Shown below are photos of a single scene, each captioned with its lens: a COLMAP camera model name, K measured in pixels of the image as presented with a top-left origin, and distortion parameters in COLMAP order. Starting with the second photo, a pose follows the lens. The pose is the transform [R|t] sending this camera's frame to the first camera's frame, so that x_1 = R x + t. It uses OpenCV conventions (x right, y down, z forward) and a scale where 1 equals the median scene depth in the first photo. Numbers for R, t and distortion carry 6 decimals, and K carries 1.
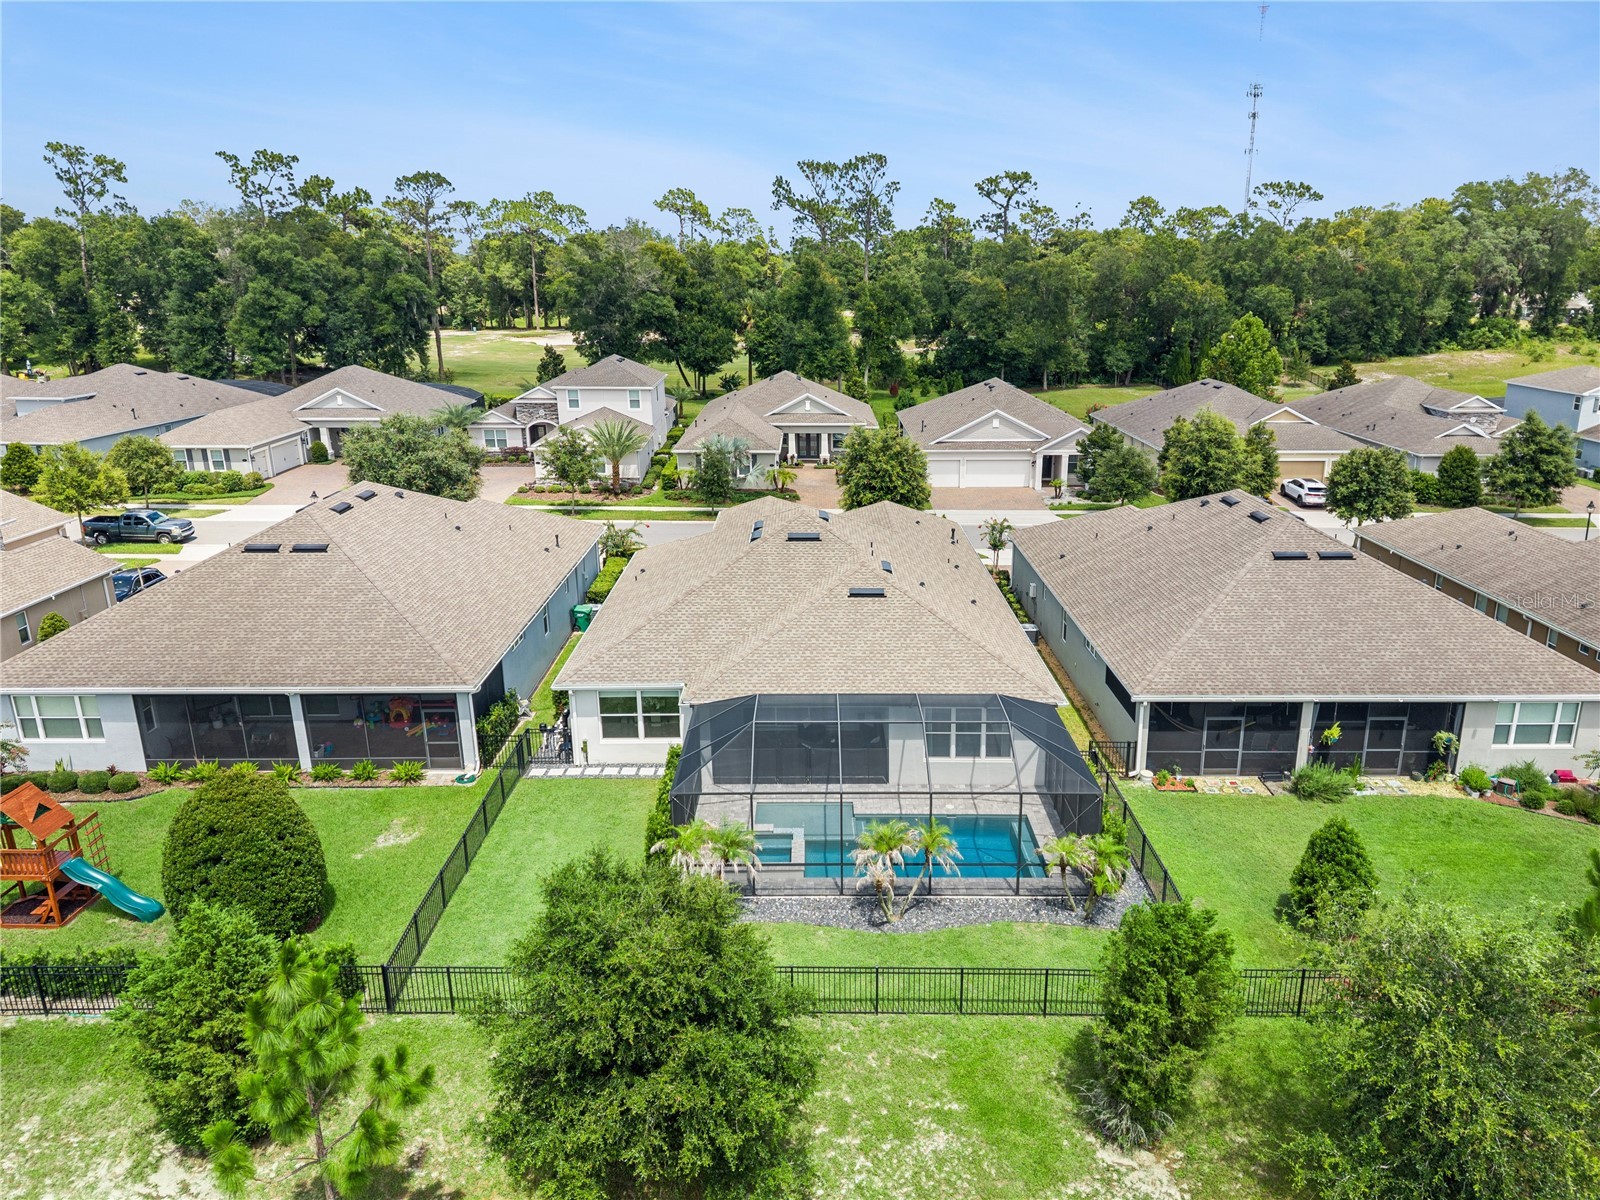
lens RADIAL K [[1100.8, 0, 800.0], [0, 1100.8, 600.0], [0, 0, 1]] dist [0.019733, -0.020771]
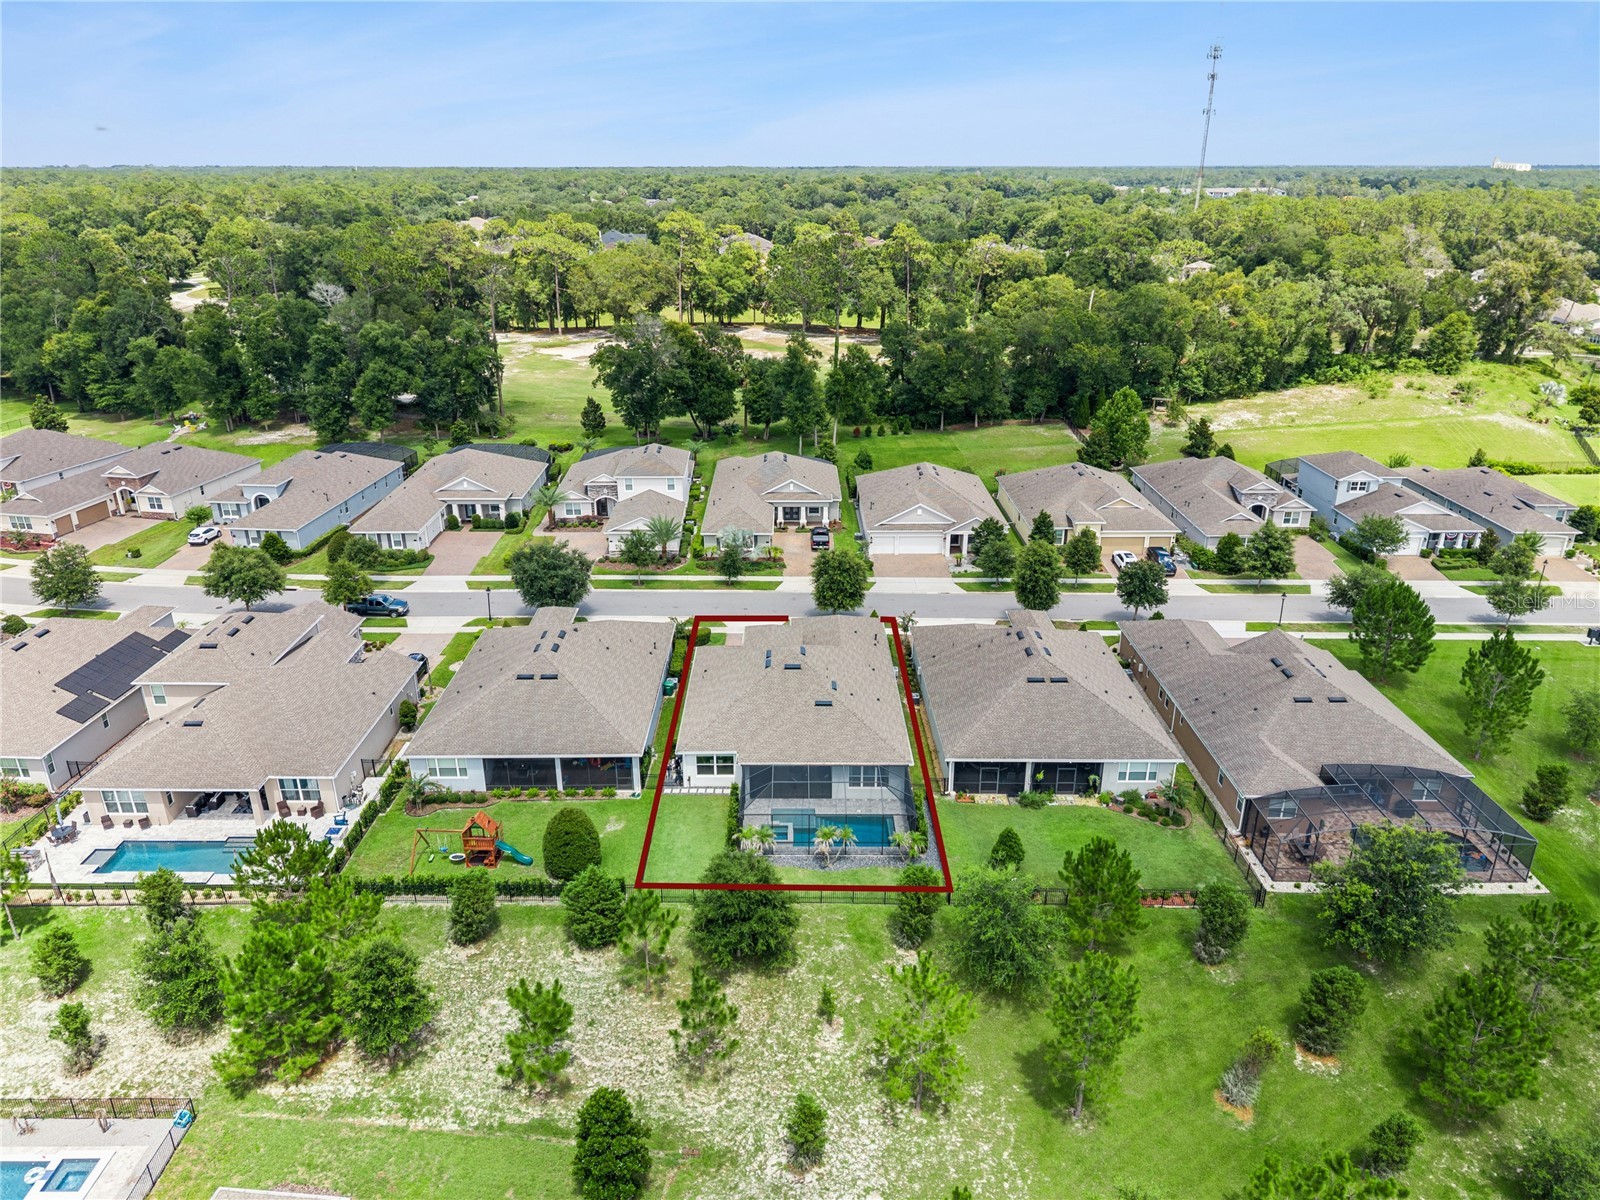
lens RADIAL K [[1103.6, 0, 800.0], [0, 1103.6, 600.0], [0, 0, 1]] dist [0.098909, -0.232274]
pose [[0.999620, 0.012372, 0.024629, -0.022230], [-0.014677, 0.995298, 0.095739, -0.239873], [-0.023328, -0.096064, 0.995102, -0.628915]]
